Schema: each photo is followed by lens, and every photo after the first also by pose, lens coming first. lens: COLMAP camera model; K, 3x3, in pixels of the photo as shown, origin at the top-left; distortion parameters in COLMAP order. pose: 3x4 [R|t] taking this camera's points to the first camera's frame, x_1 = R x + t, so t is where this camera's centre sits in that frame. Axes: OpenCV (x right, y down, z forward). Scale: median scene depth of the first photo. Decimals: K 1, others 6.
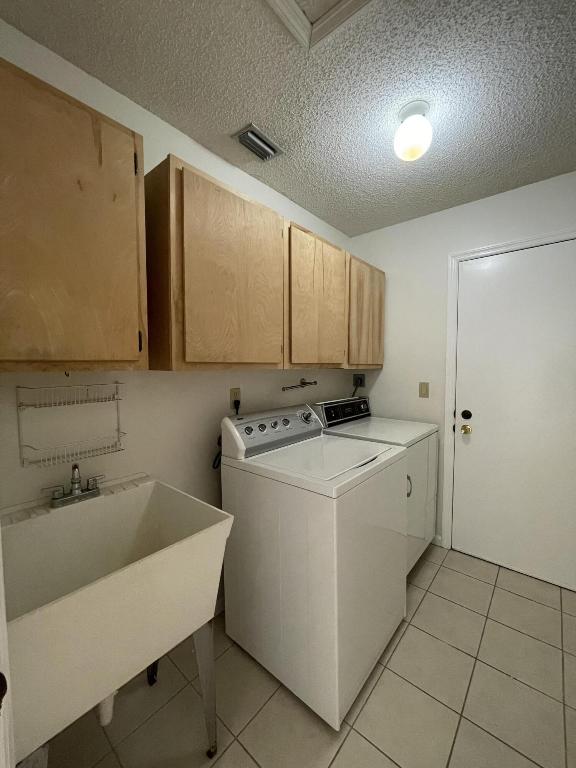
lens RADIAL K [[308.5, 0, 288.0], [0, 308.5, 384.0], [0, 0, 1]] dist [0.001722, 0.000719]
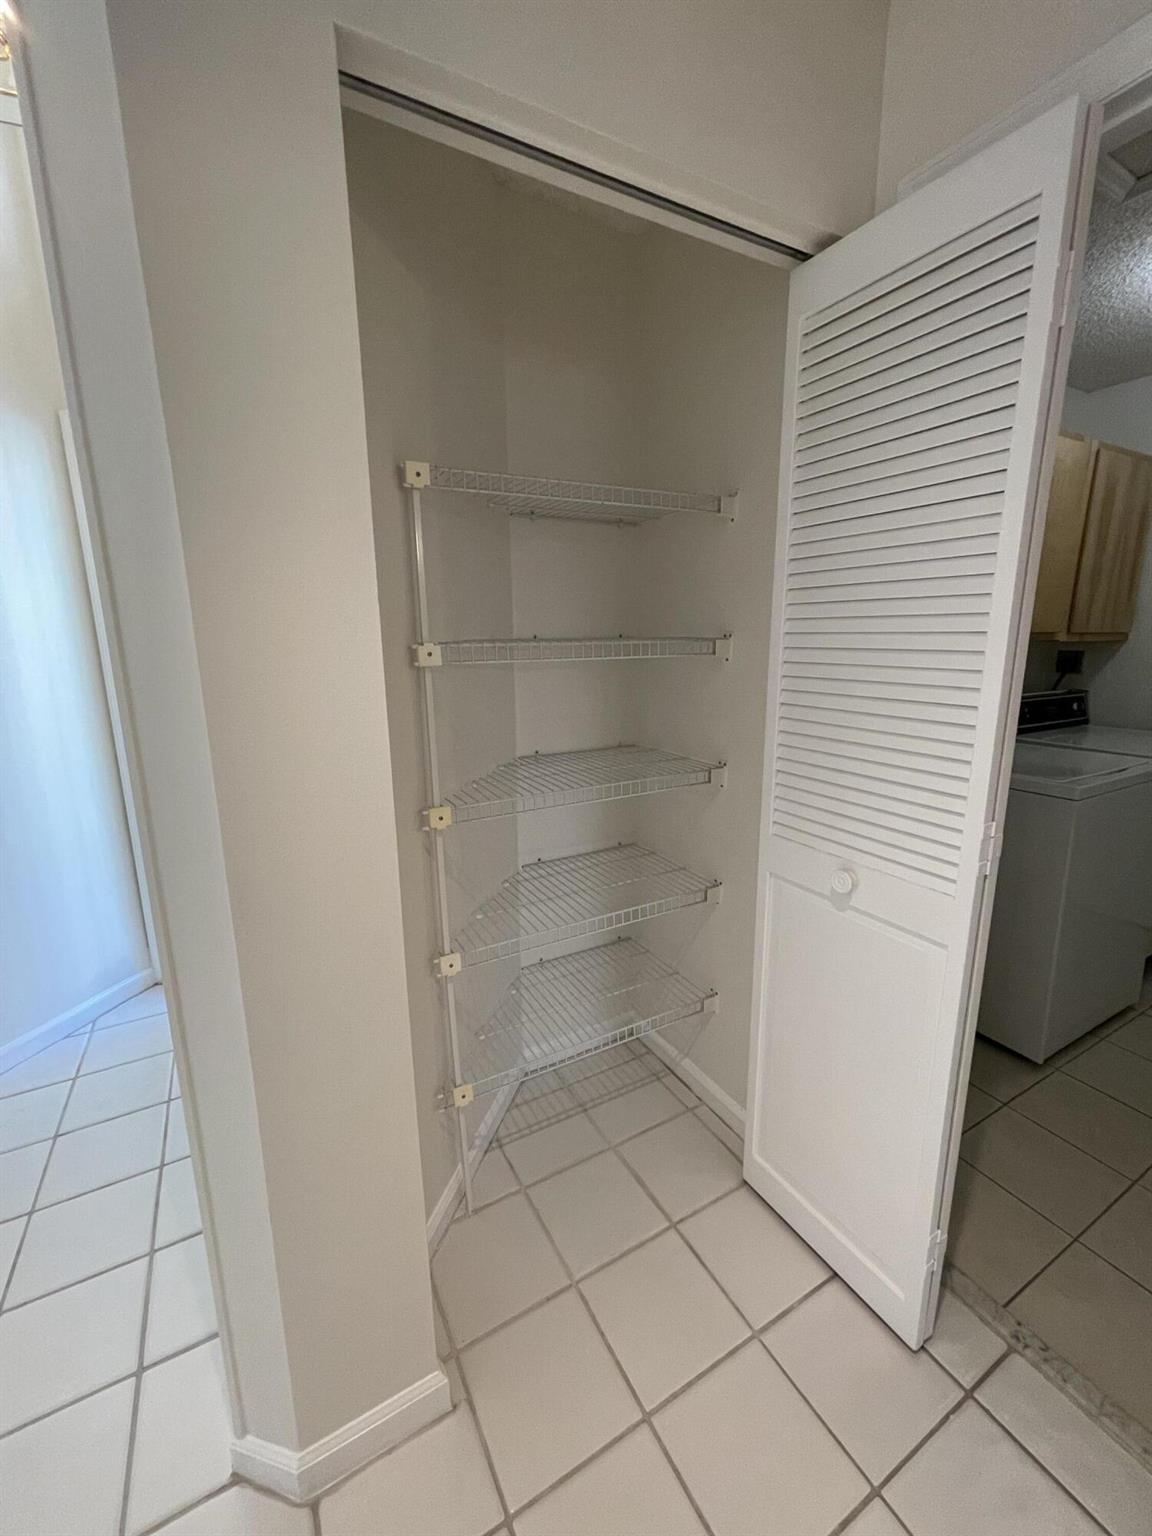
lens RADIAL K [[617.0, 0, 576.0], [0, 617.0, 768.0], [0, 0, 1]] dist [0.001722, 0.000719]
pose [[0.940197, 0.068700, -0.333630, -0.256115], [-0.016793, 0.987608, 0.156042, 0.021374], [0.340216, -0.141108, 0.929700, -0.445753]]
